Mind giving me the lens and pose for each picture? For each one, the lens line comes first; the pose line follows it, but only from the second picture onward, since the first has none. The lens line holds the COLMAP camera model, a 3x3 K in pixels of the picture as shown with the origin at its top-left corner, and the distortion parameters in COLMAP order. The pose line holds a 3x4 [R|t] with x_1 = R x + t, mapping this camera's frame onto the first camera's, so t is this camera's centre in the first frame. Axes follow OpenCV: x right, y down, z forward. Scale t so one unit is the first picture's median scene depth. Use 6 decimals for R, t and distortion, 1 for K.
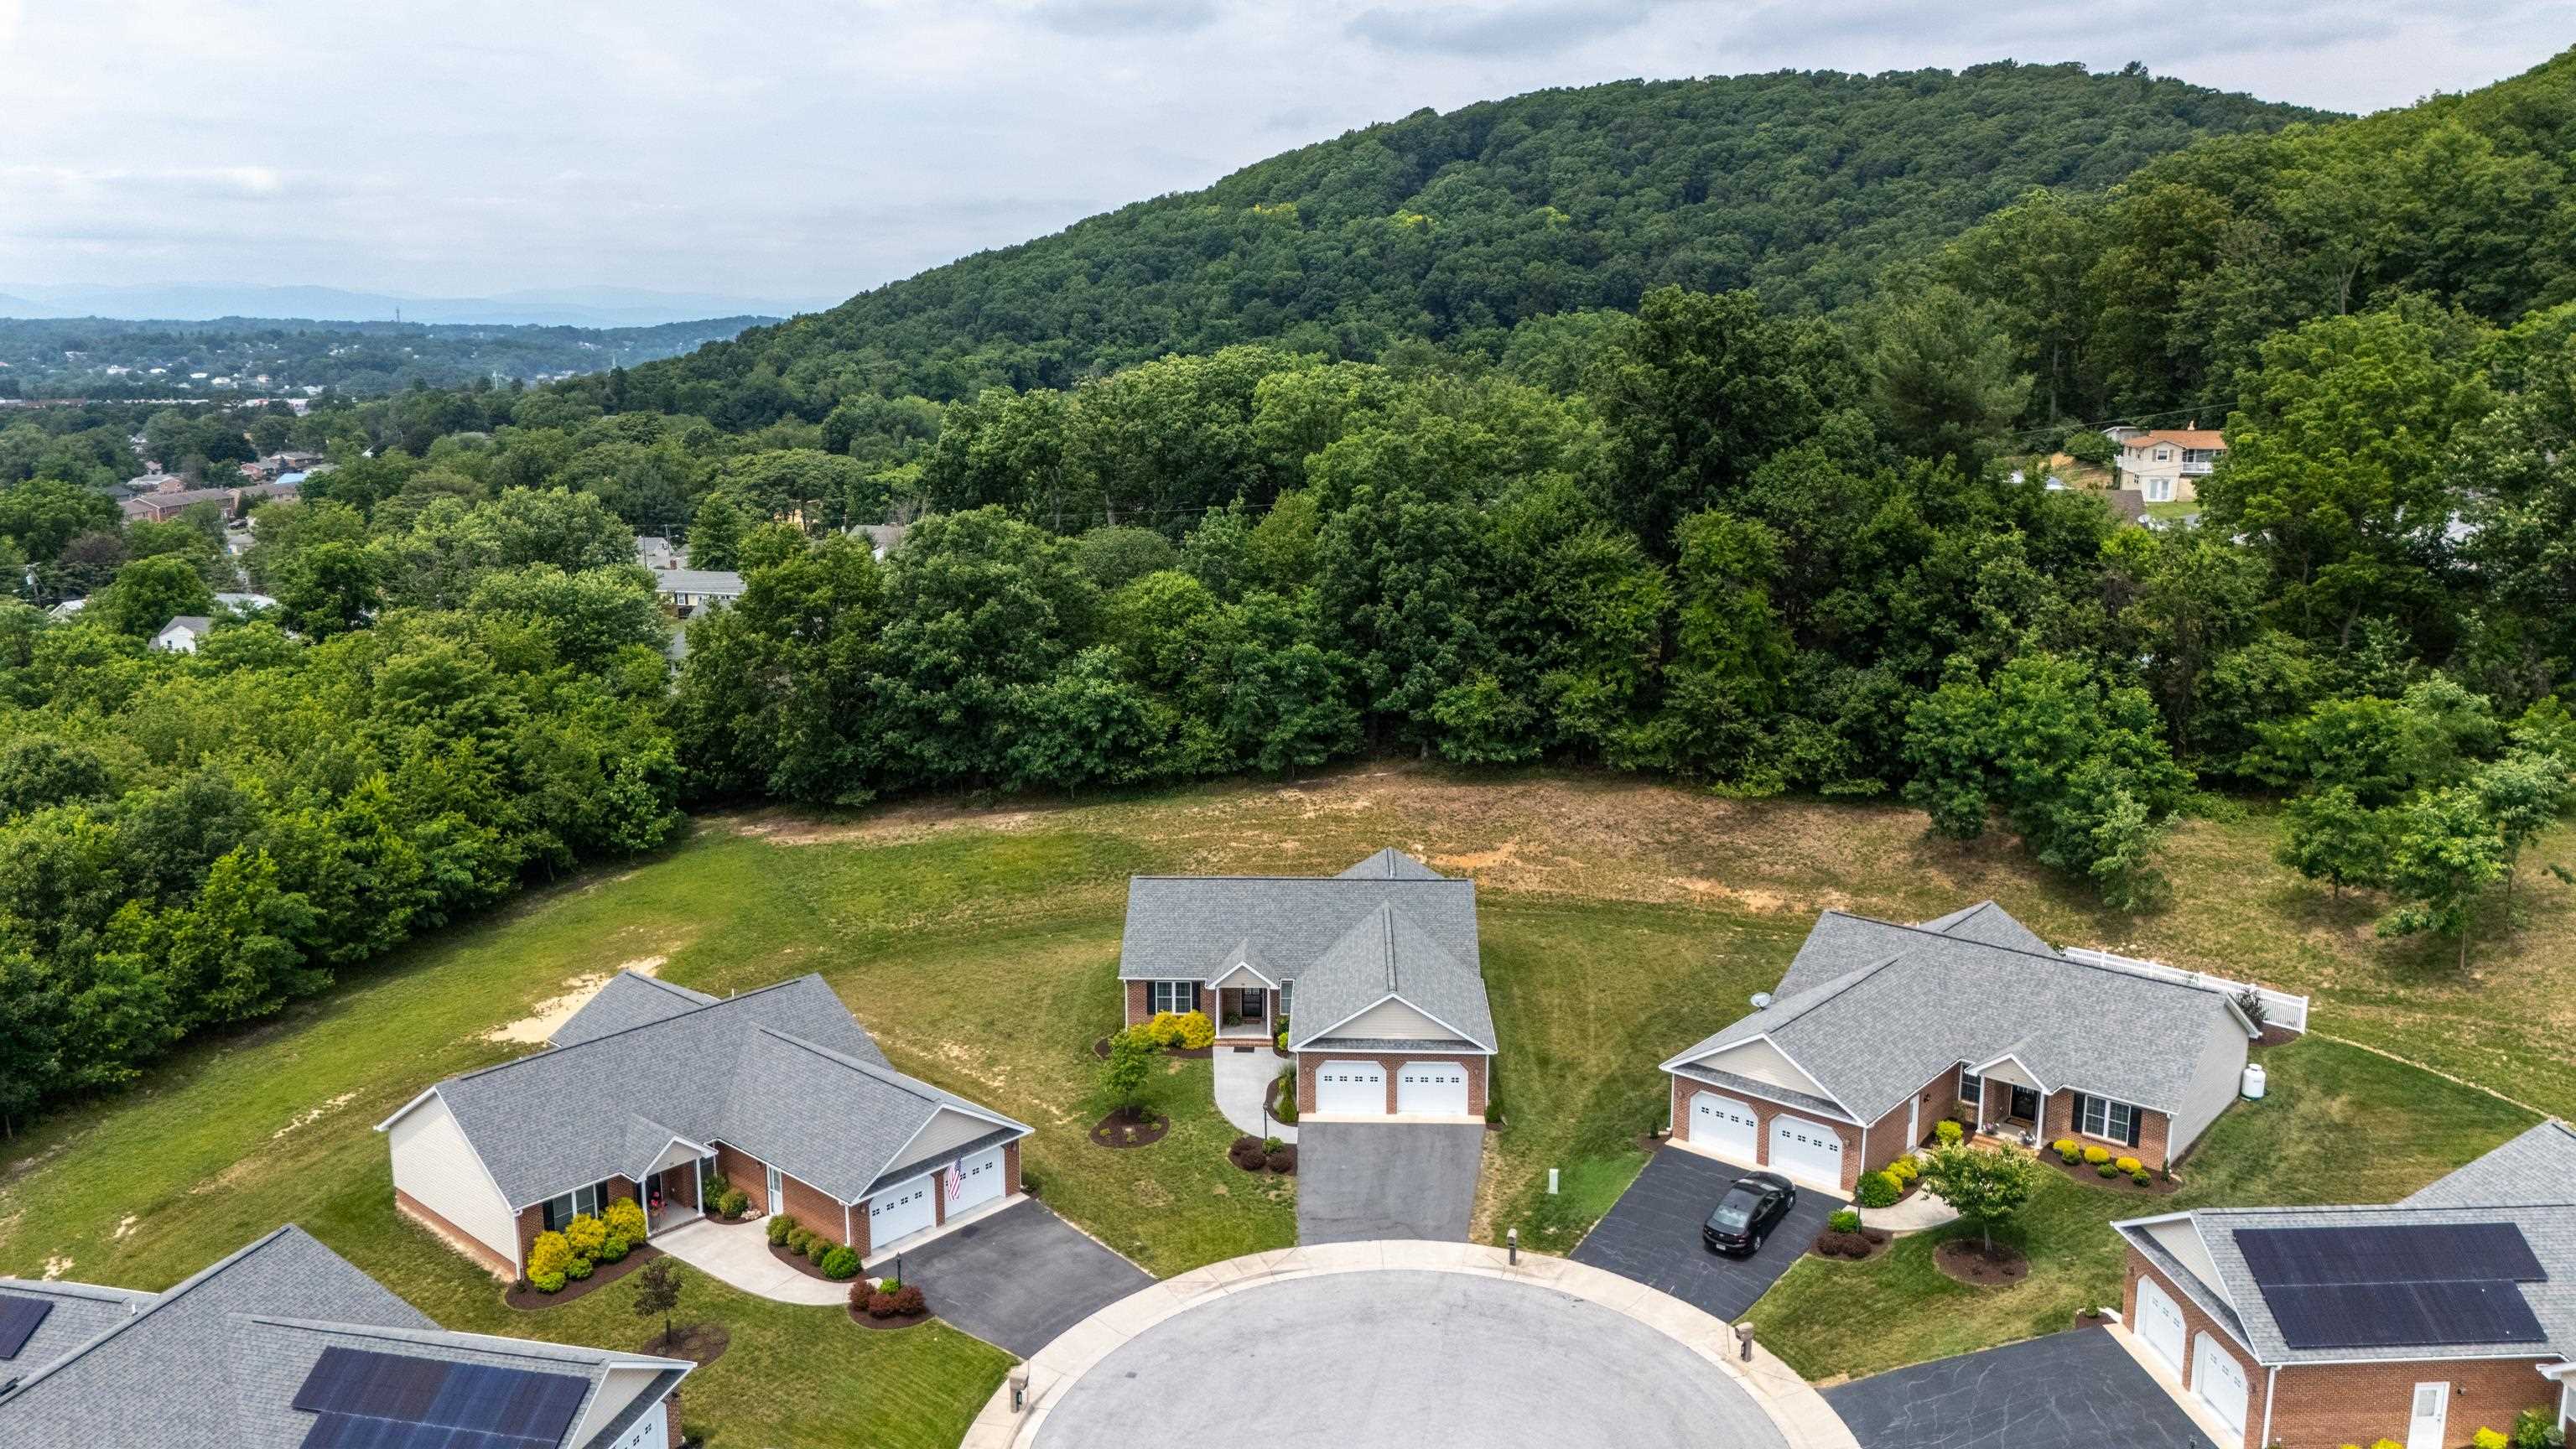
lens RADIAL K [[1896.3, 0, 1288.0], [0, 1896.3, 724.5], [0, 0, 1]] dist [0.088552, -0.107549]
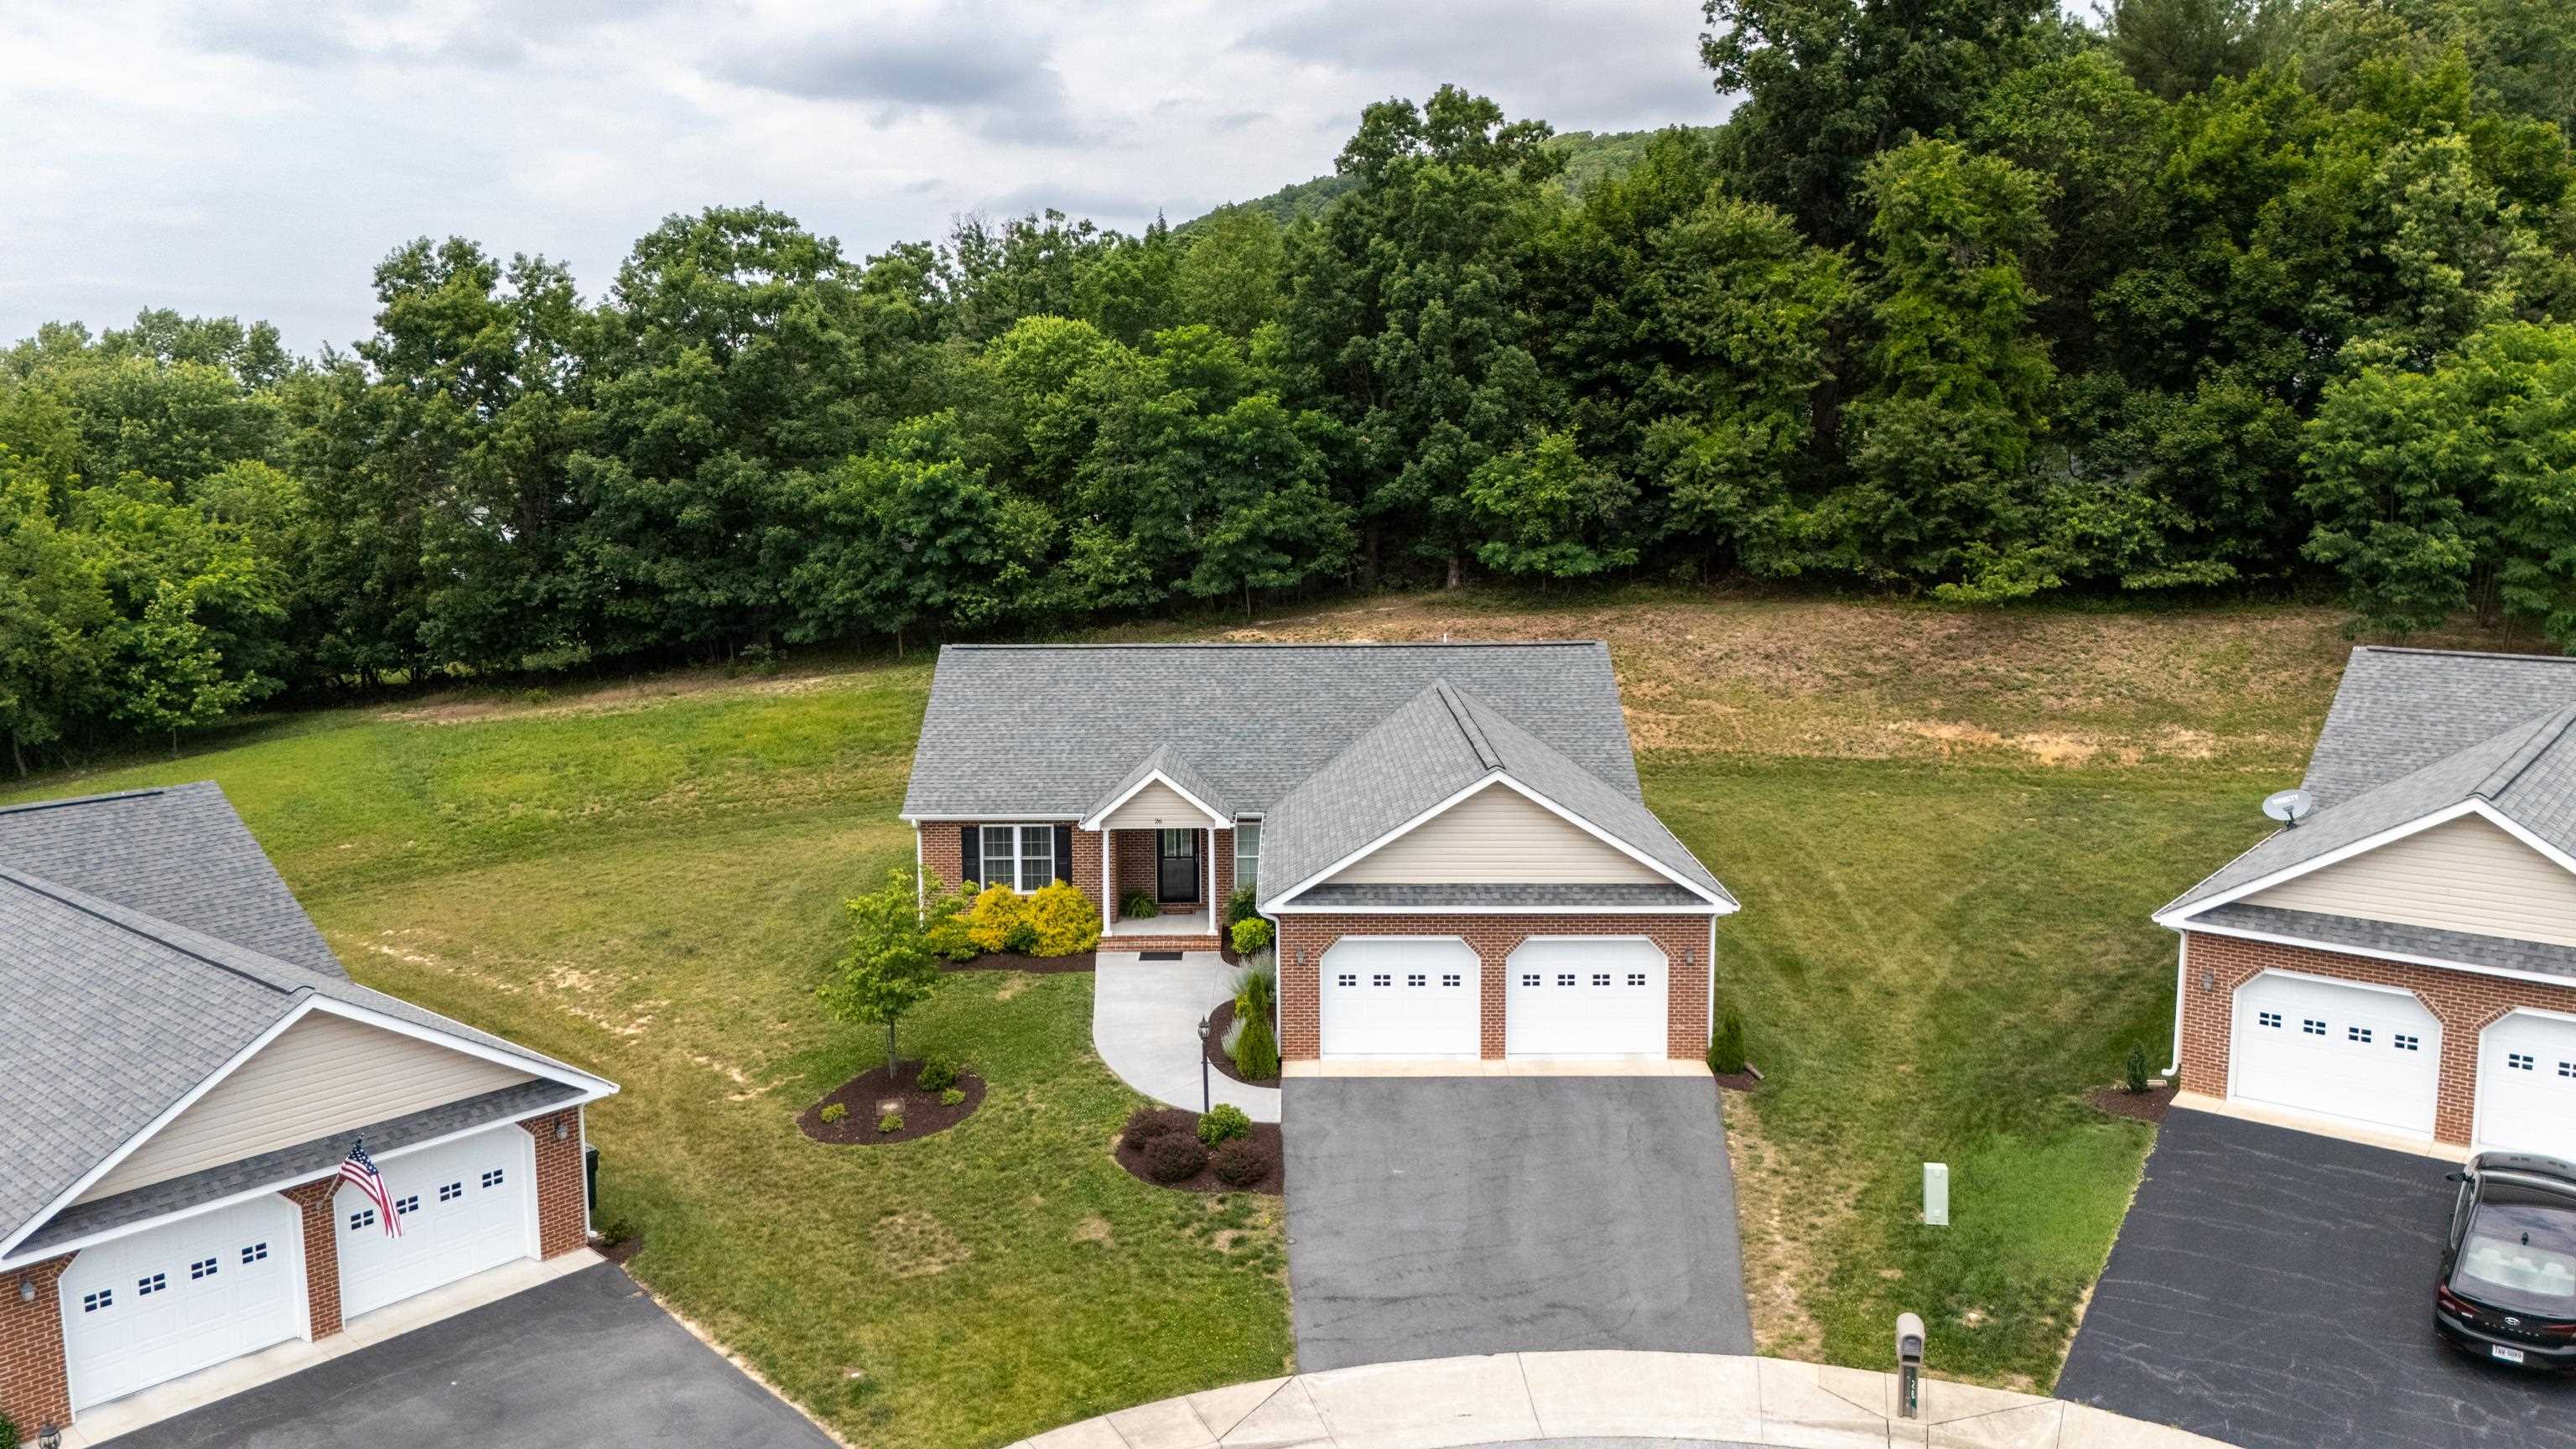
lens RADIAL K [[1896.3, 0, 1288.0], [0, 1896.3, 724.5], [0, 0, 1]] dist [0.088552, -0.107549]
pose [[0.999500, -0.008999, 0.030320, -0.003942], [0.010622, 0.998495, -0.053808, 0.109855], [-0.029790, 0.054103, 0.998091, 0.407894]]
